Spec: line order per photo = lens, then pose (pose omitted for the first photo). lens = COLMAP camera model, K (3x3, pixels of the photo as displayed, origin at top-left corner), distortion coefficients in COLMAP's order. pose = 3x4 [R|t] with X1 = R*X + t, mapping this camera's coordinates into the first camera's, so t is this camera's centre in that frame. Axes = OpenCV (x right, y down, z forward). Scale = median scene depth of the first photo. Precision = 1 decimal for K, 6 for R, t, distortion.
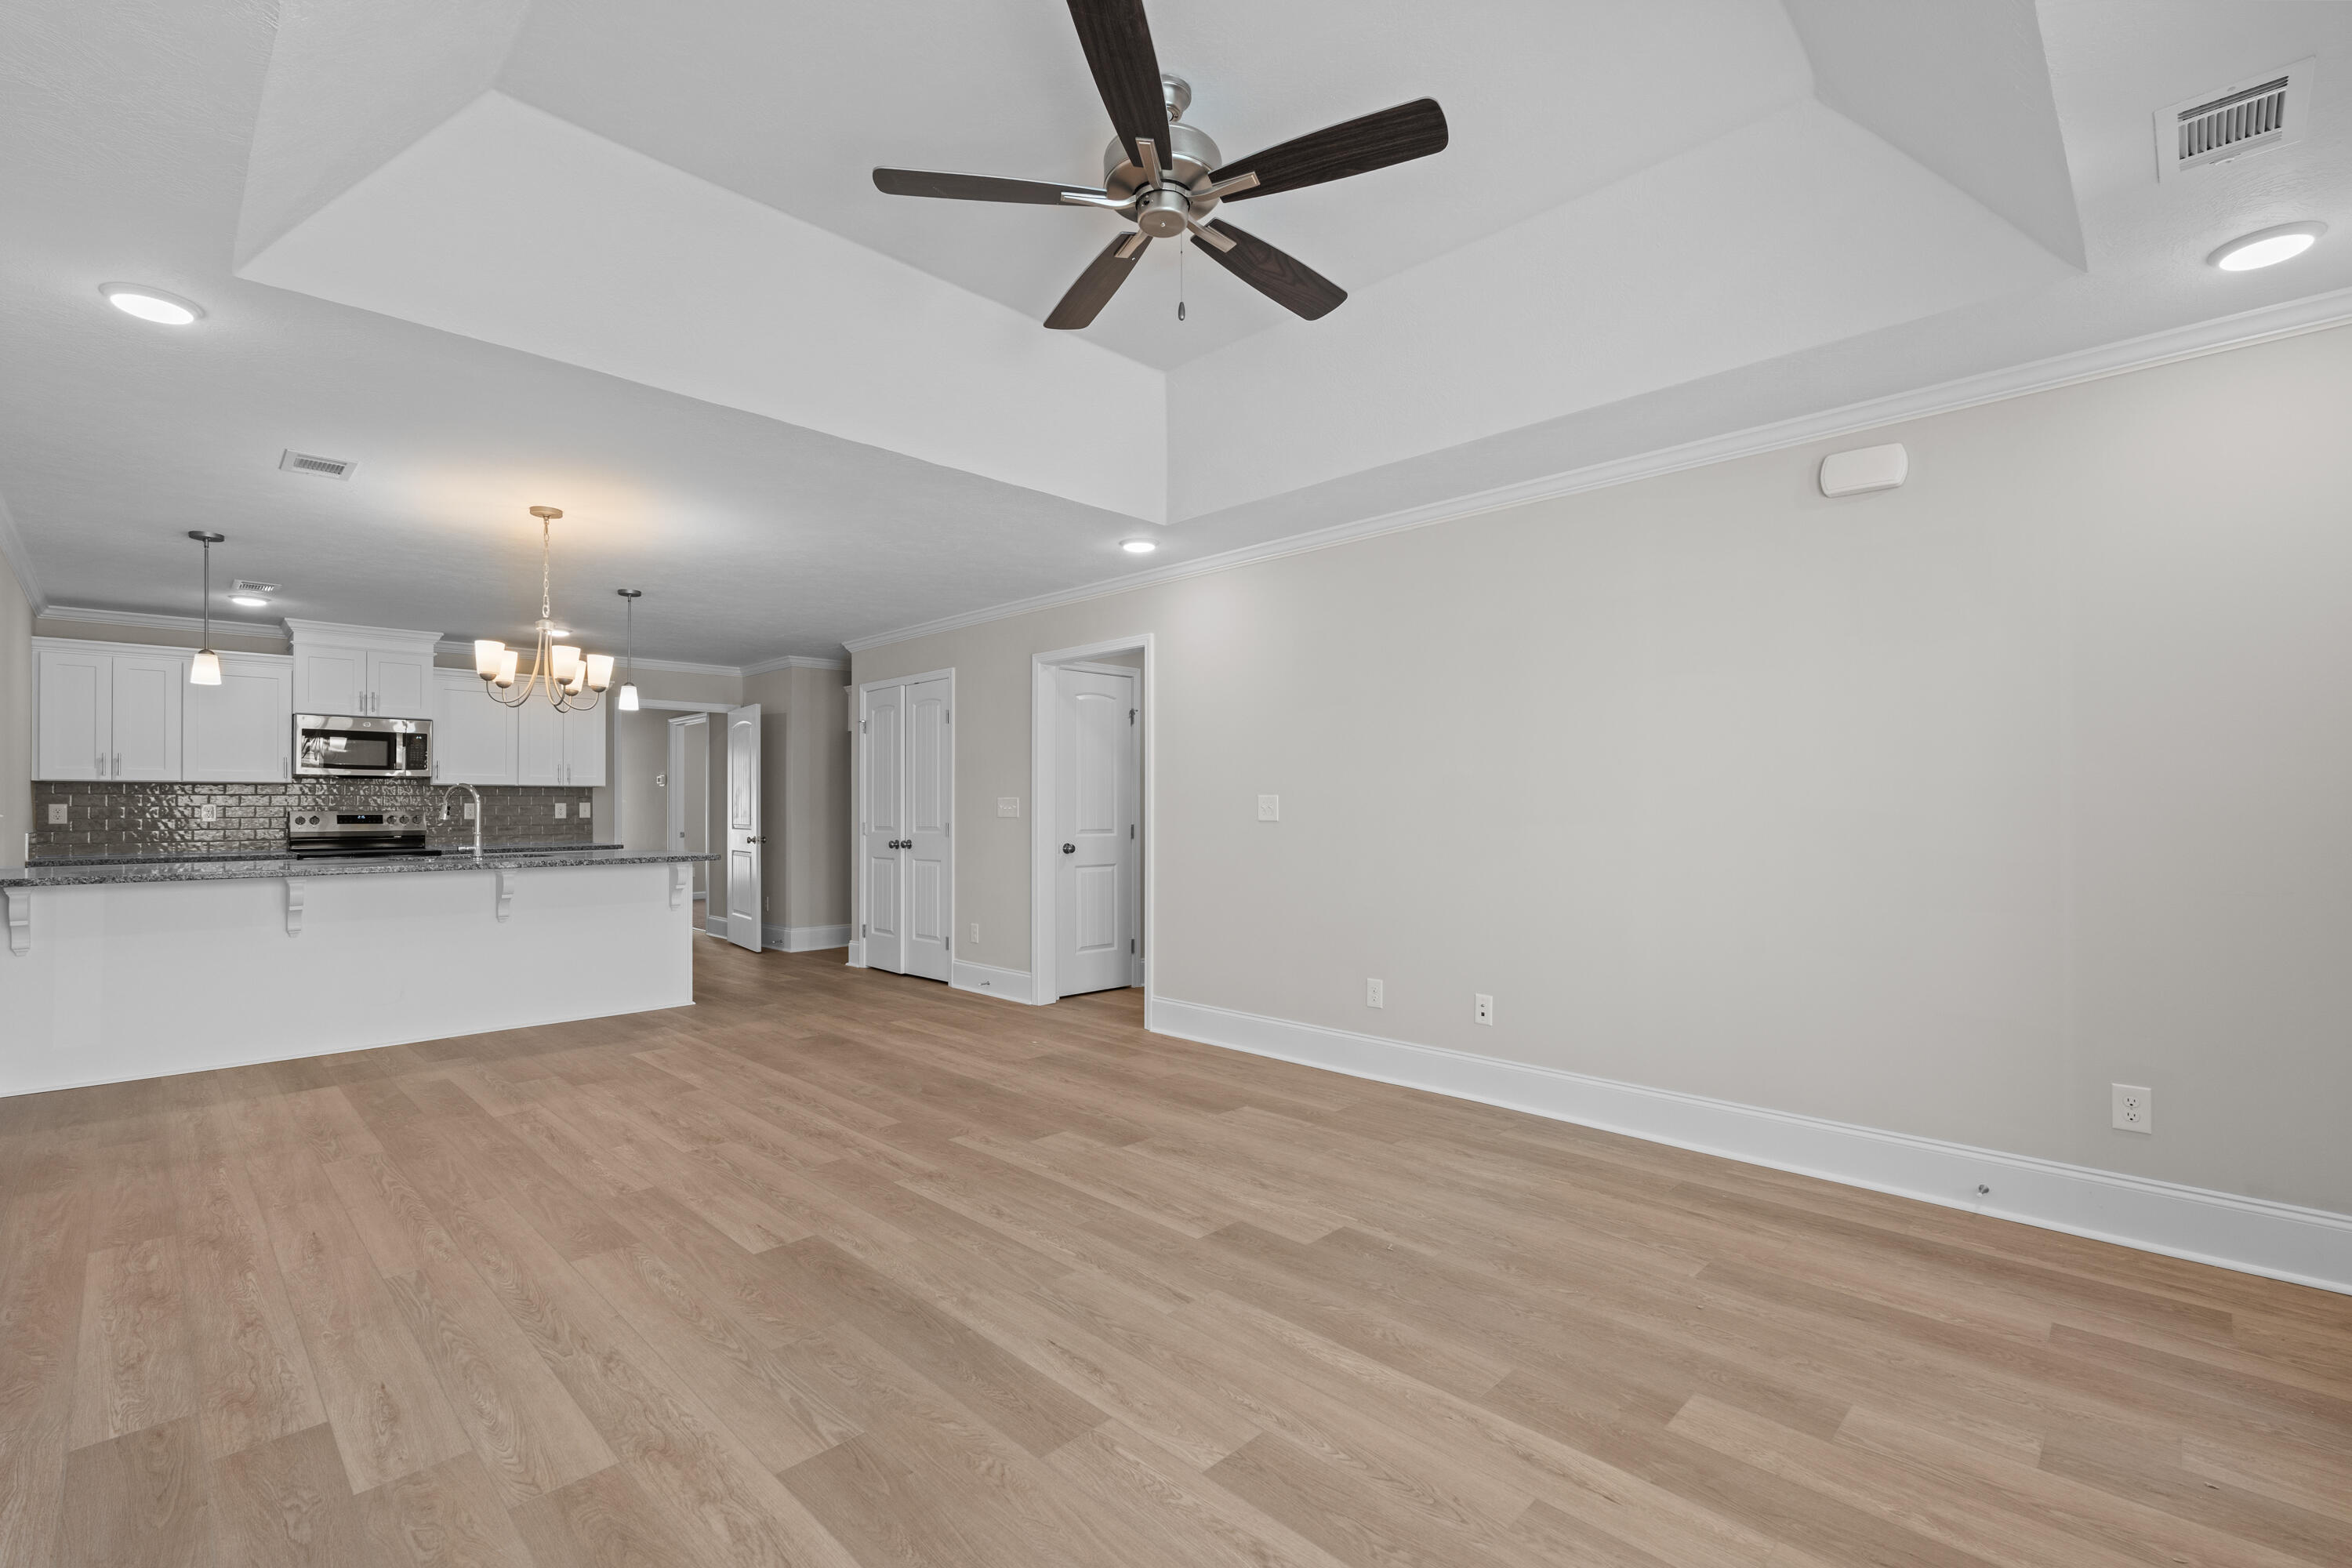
lens RADIAL K [[1035.5, 0, 1166.3], [0, 1035.5, 795.8], [0, 0, 1]] dist [-0.005846, 0.000984]
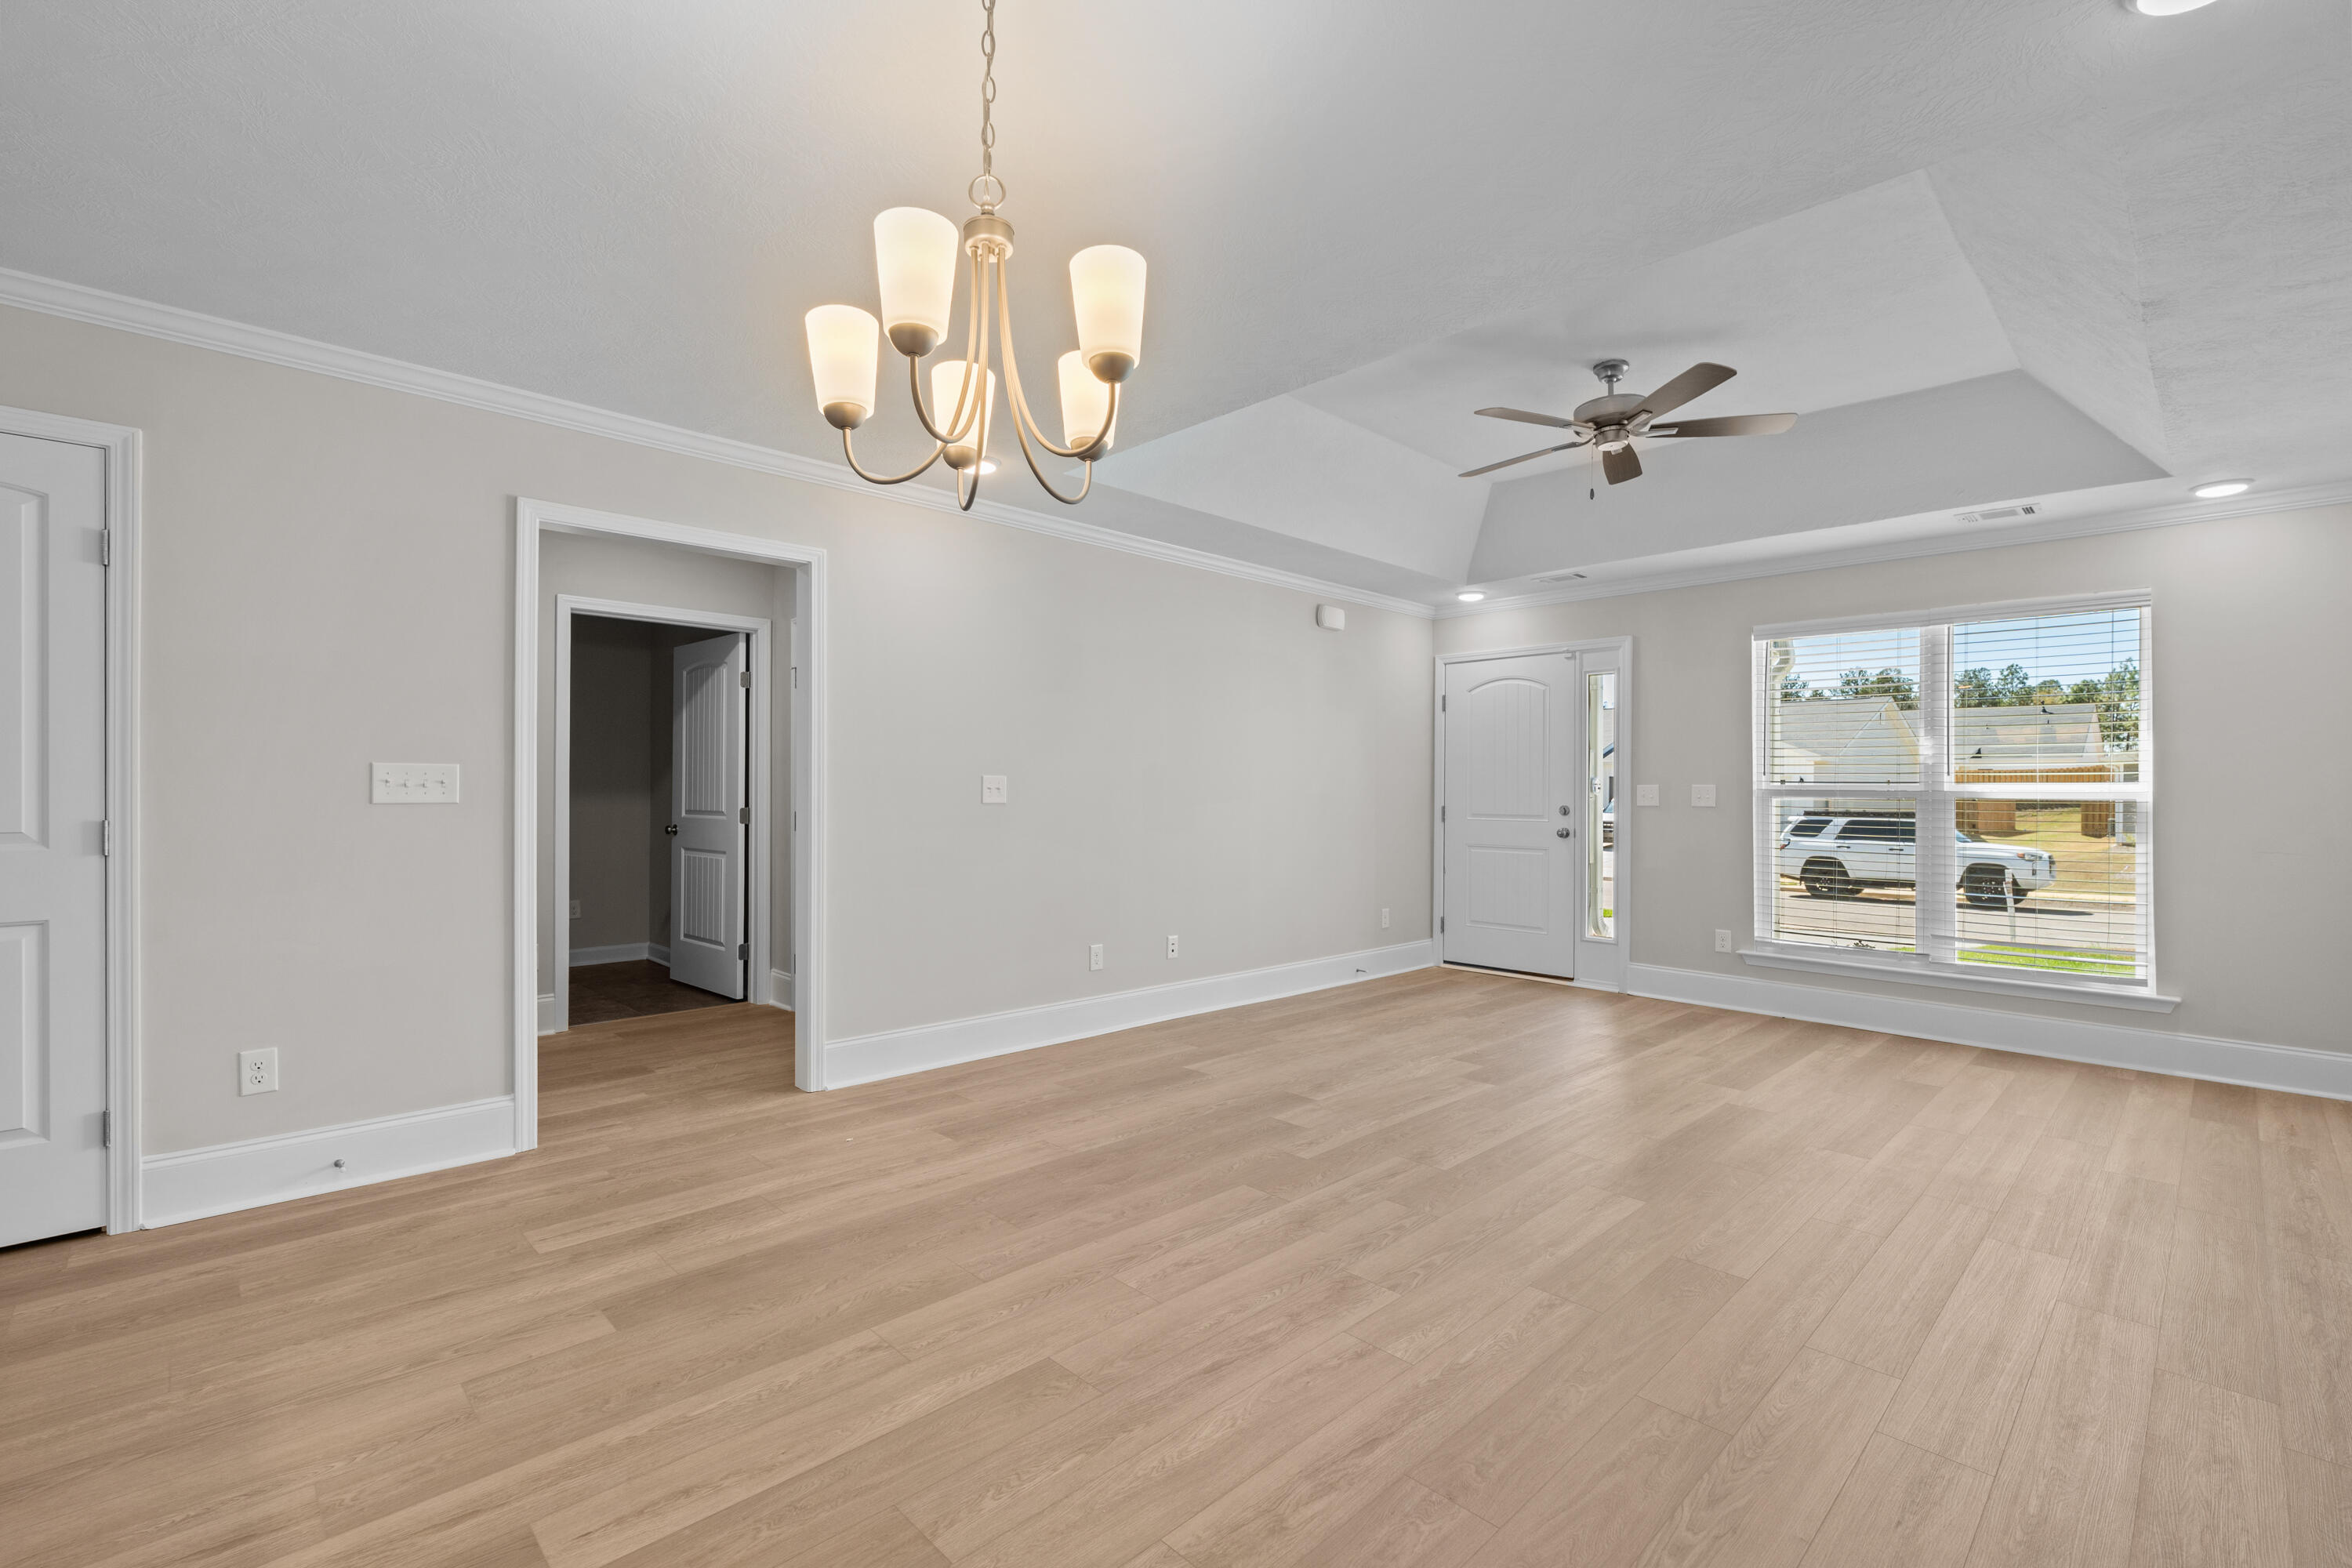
lens RADIAL K [[1035.5, 0, 1177.2], [0, 1035.5, 791.6], [0, 0, 1]] dist [-0.005846, 0.000984]
pose [[0.010778, 0.001507, 0.999941, -0.905429], [-0.021188, 0.999775, -0.001279, 0.012700], [-0.999717, -0.021173, 0.010807, 0.901931]]
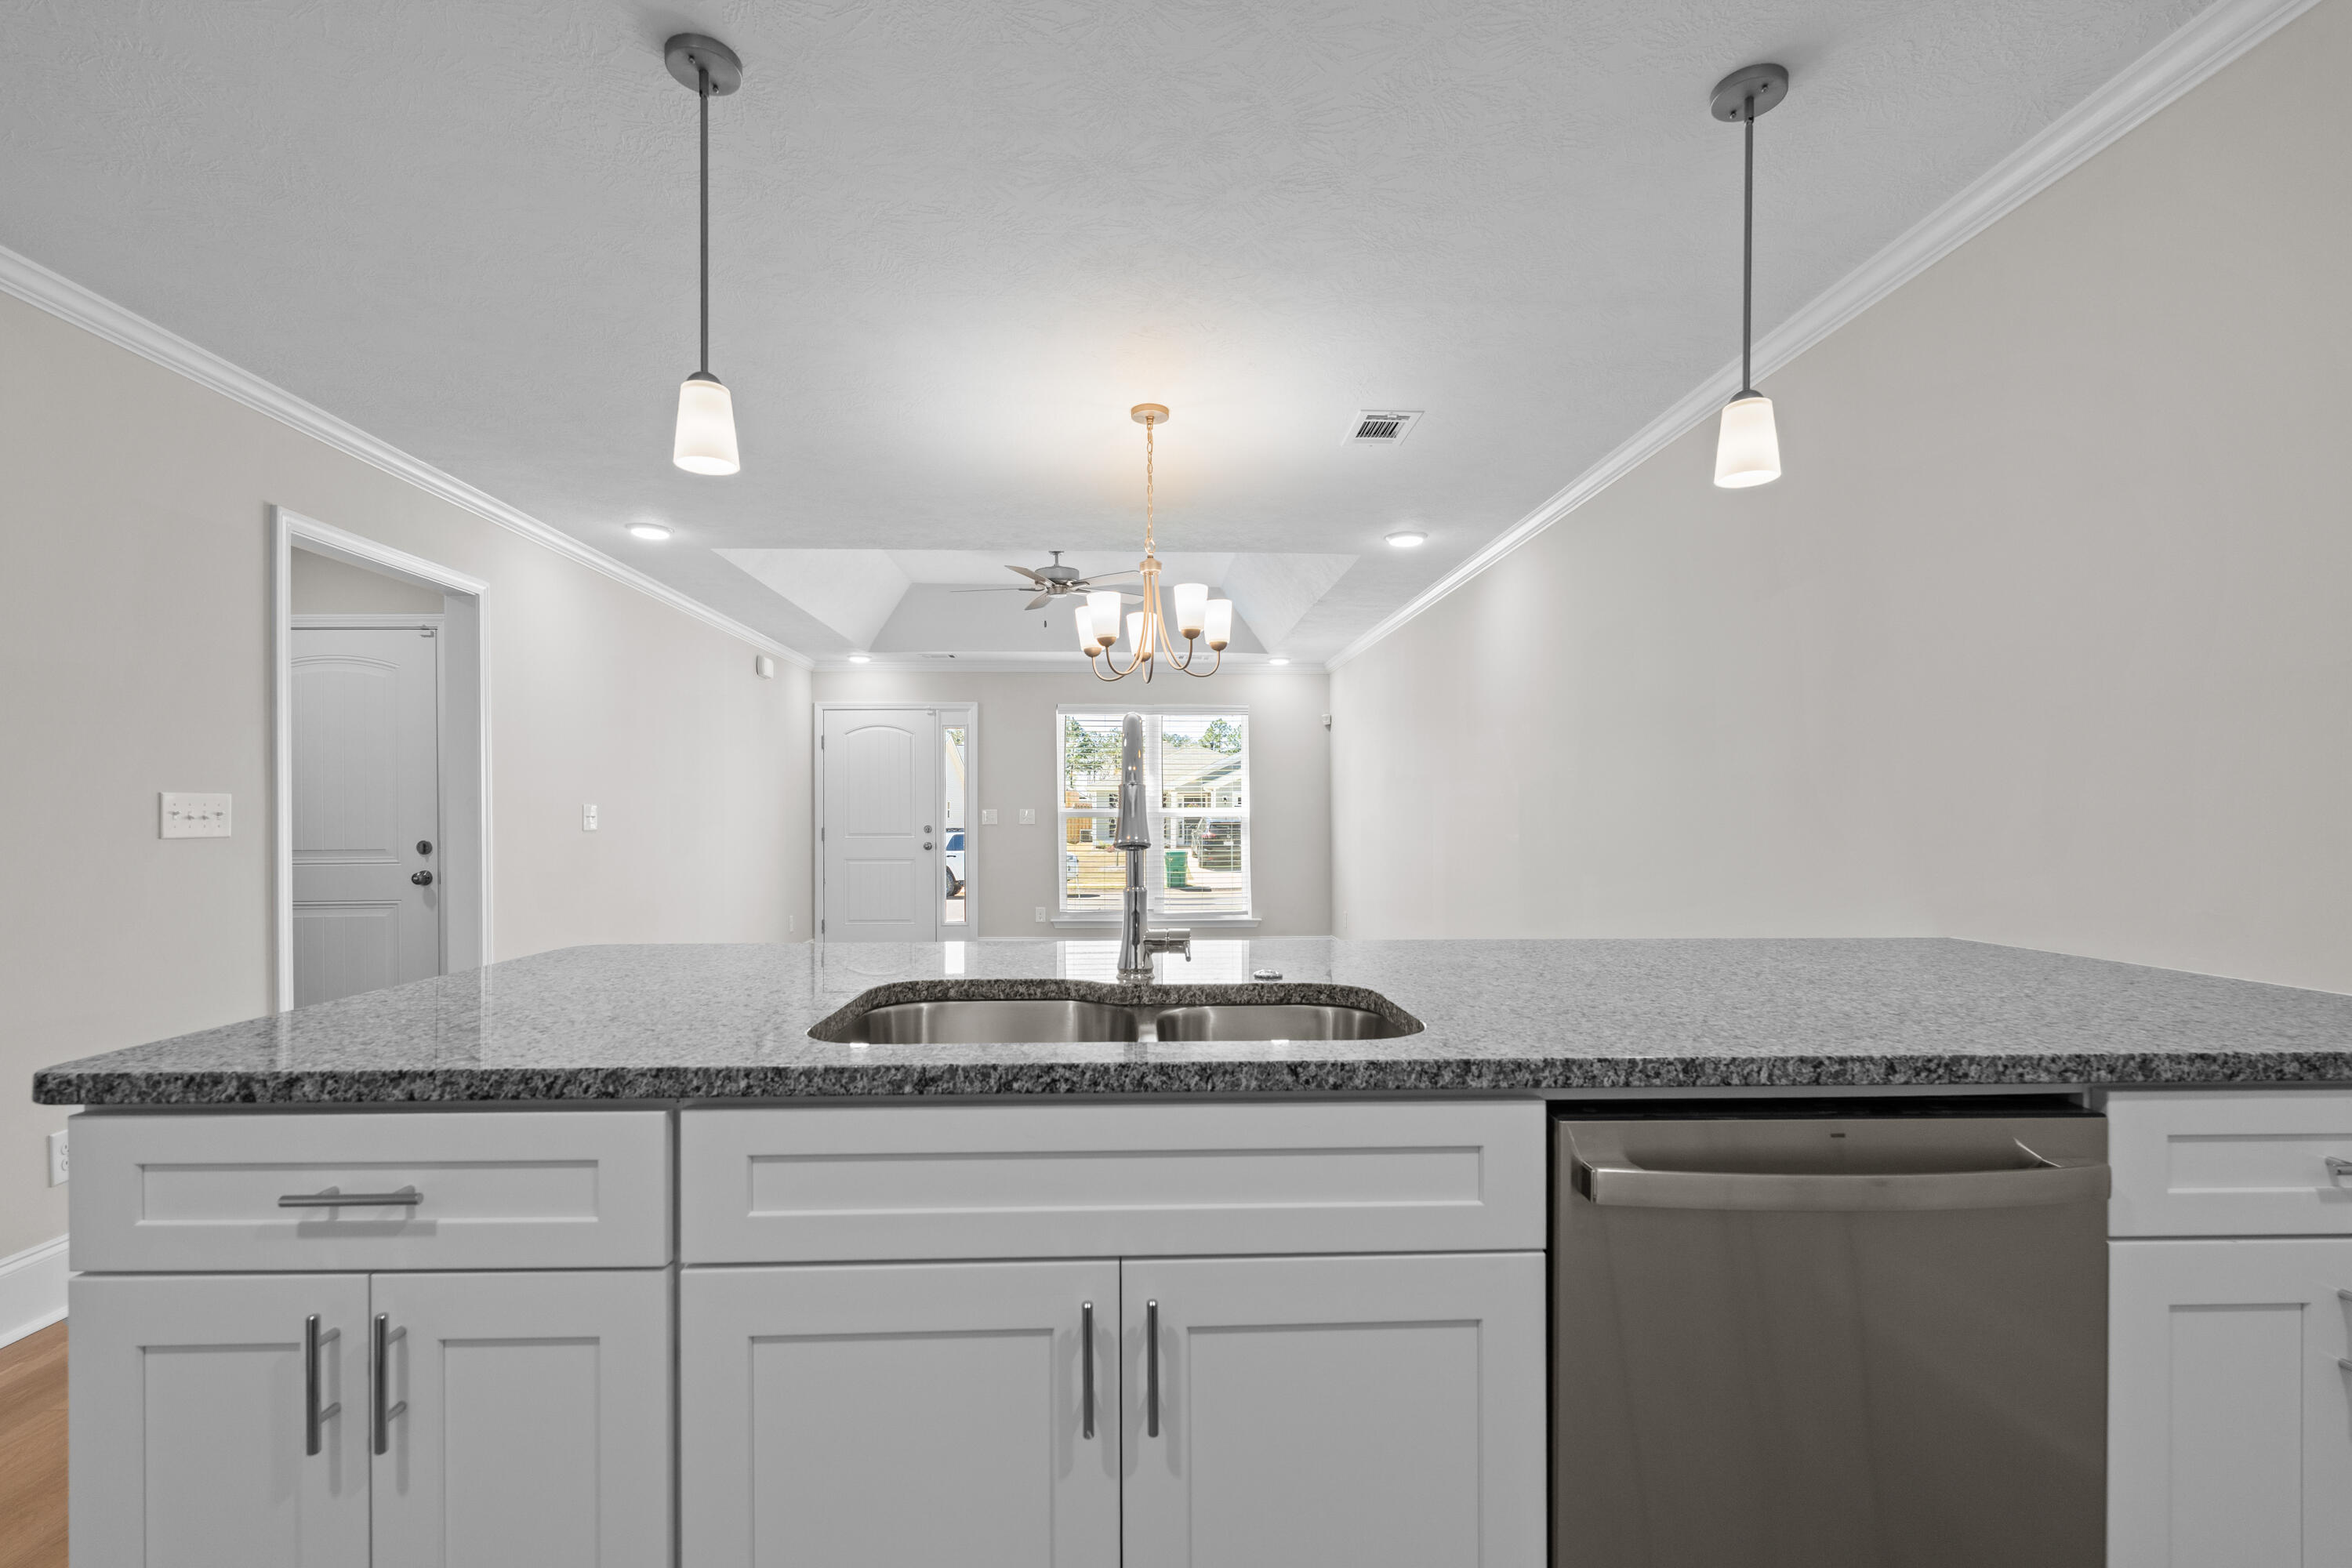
lens RADIAL K [[1035.5, 0, 1163.6], [0, 1035.5, 811.9], [0, 0, 1]] dist [-0.005846, 0.000984]
pose [[-0.740792, 0.005173, 0.671715, -1.069310], [-0.006512, 0.999868, -0.014882, 0.020243], [-0.671703, -0.015399, -0.740660, 1.497120]]
